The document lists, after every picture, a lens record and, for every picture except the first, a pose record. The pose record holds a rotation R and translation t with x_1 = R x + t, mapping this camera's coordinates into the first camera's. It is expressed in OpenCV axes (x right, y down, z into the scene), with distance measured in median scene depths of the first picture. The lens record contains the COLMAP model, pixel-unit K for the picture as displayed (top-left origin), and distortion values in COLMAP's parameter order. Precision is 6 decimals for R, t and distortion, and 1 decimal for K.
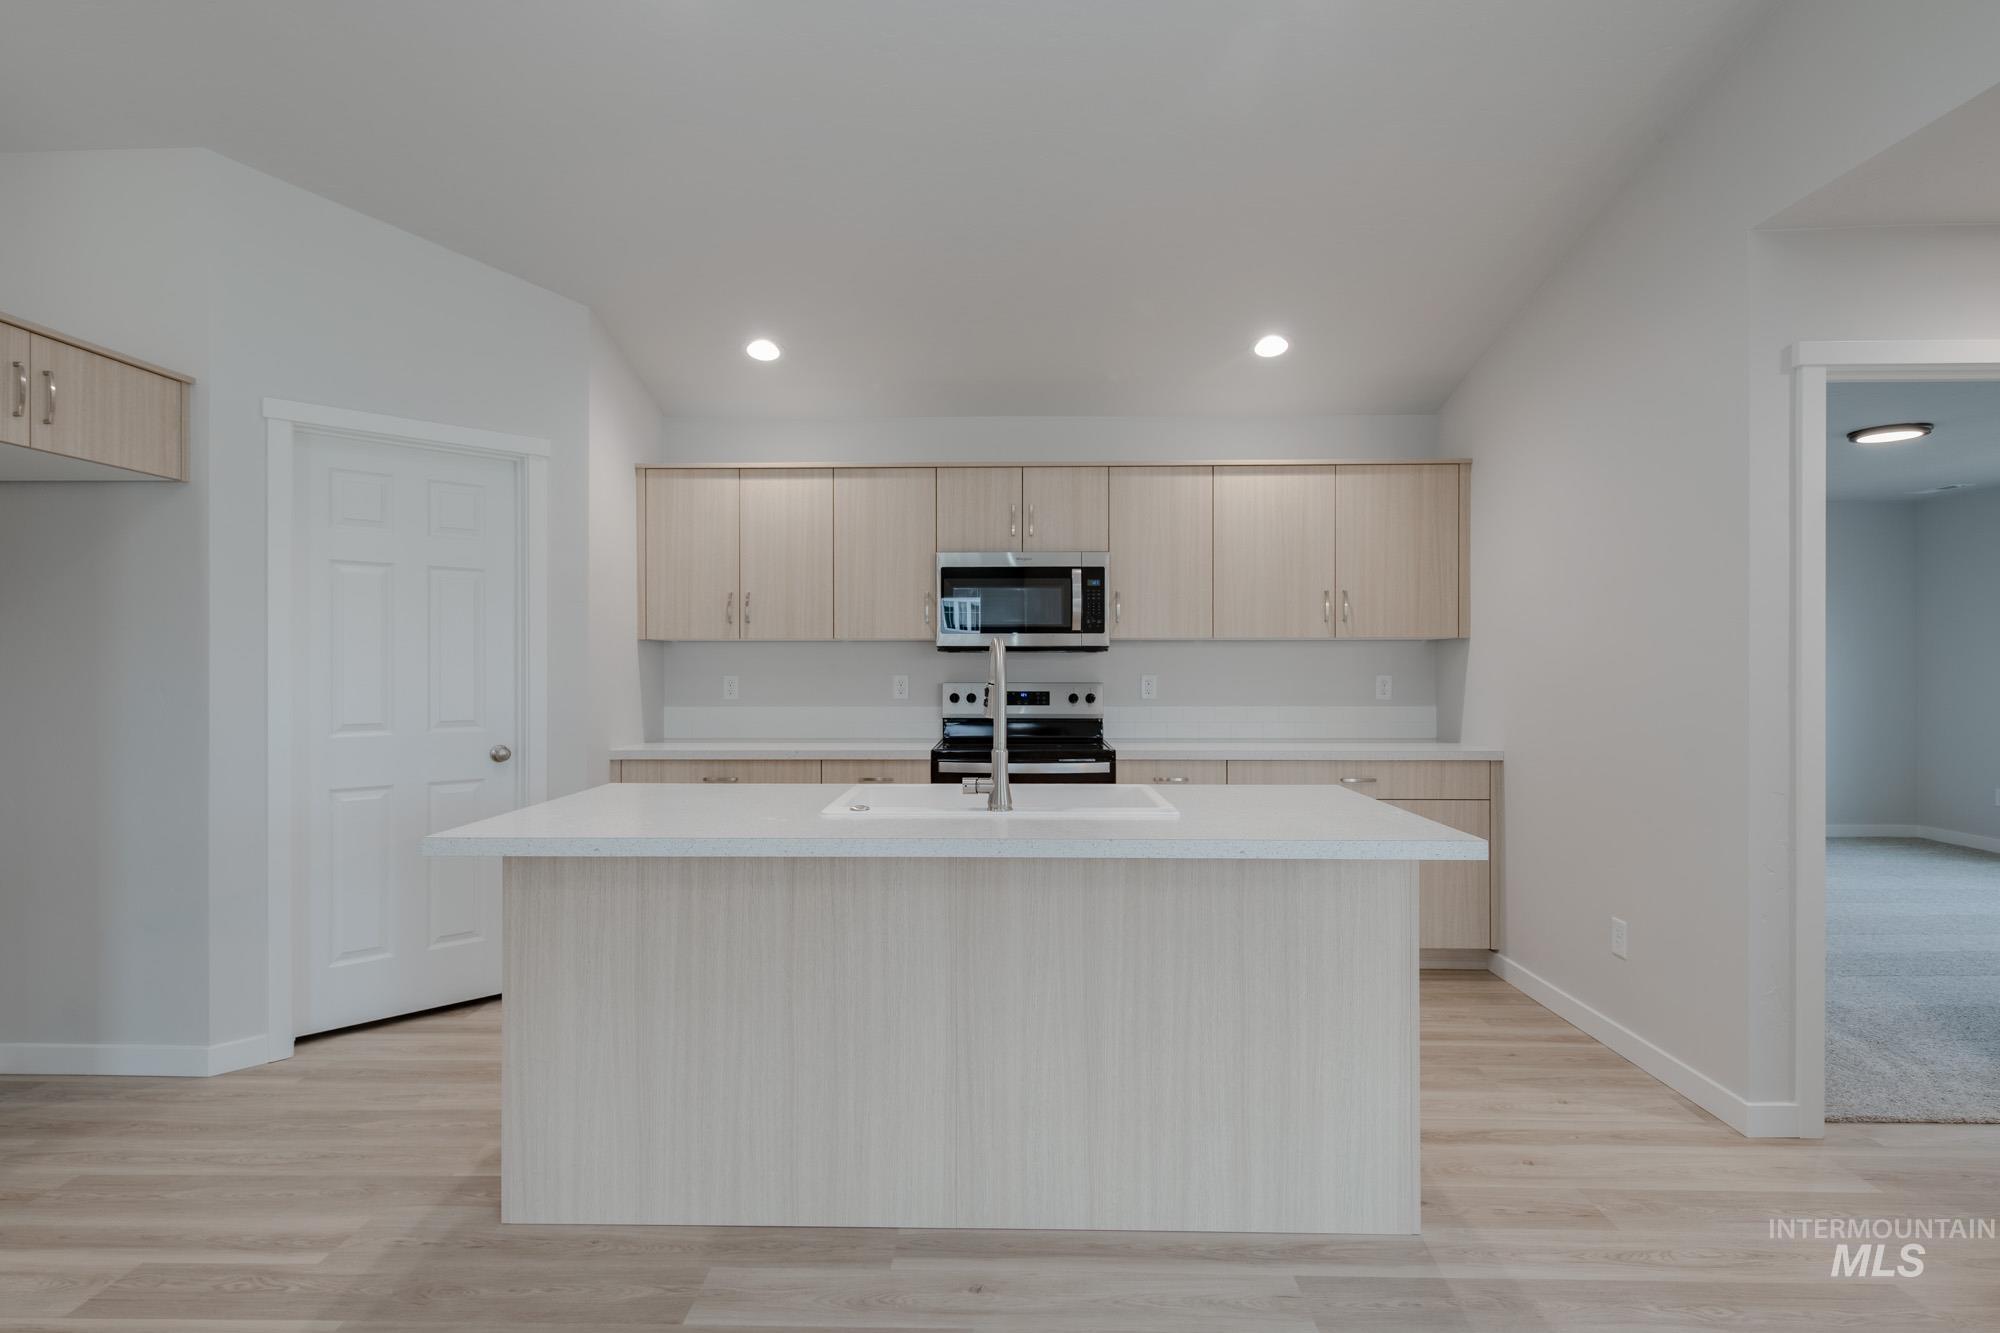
lens RADIAL K [[983.4, 0, 1037.7], [0, 983.4, 661.7], [0, 0, 1]] dist [0.010658, -0.003580]
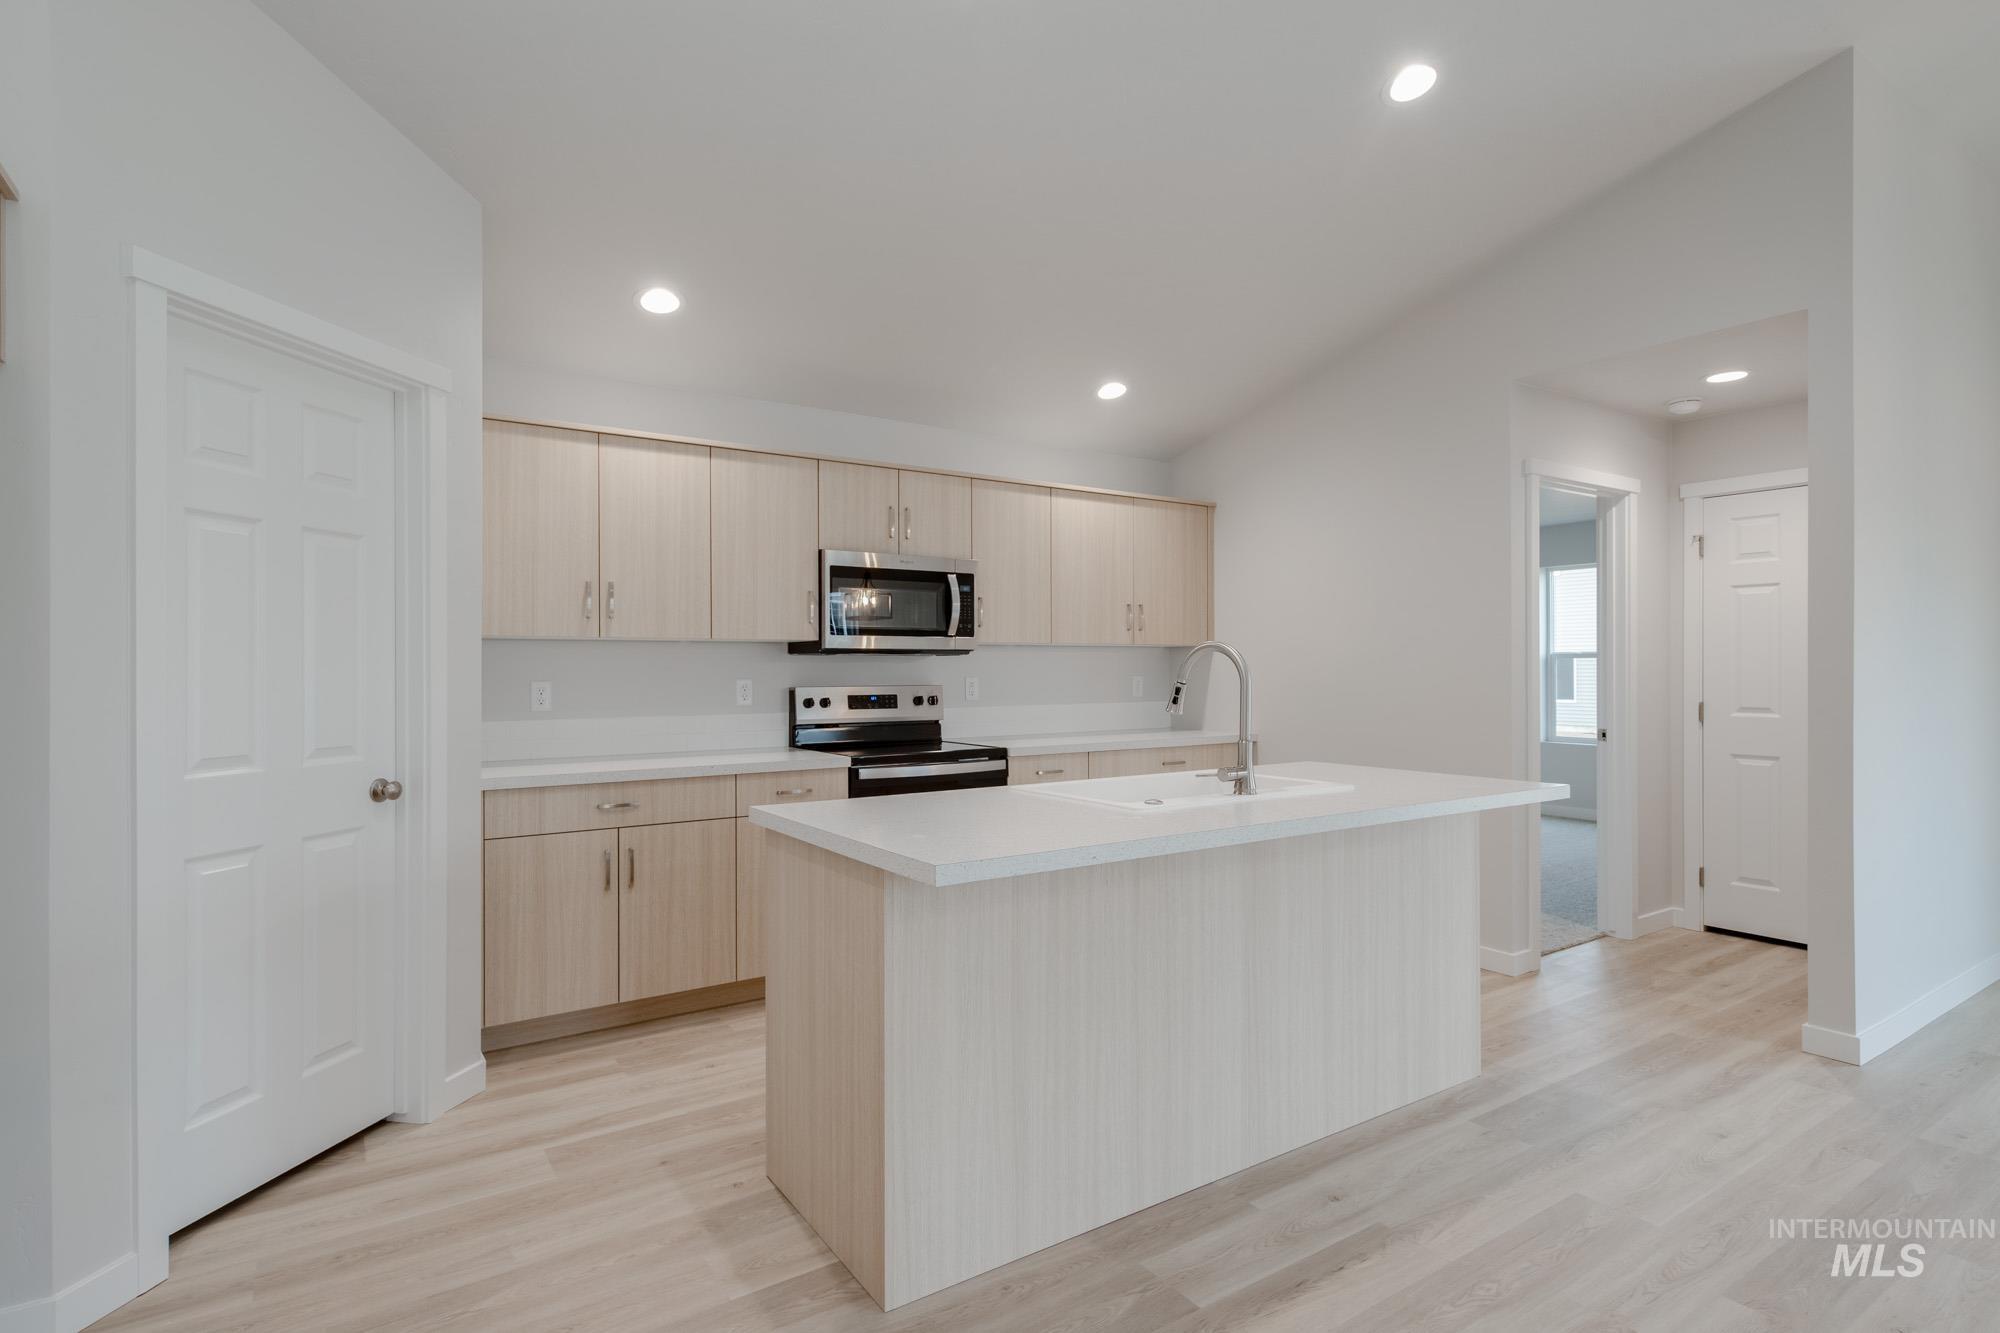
lens RADIAL K [[983.4, 0, 1001.7], [0, 983.4, 664.6], [0, 0, 1]] dist [0.010658, -0.003580]
pose [[0.826154, 0.000213, 0.563444, -0.491615], [0.001018, 0.999998, -0.001871, 0.001893], [-0.563443, 0.002119, 0.826152, 0.118823]]
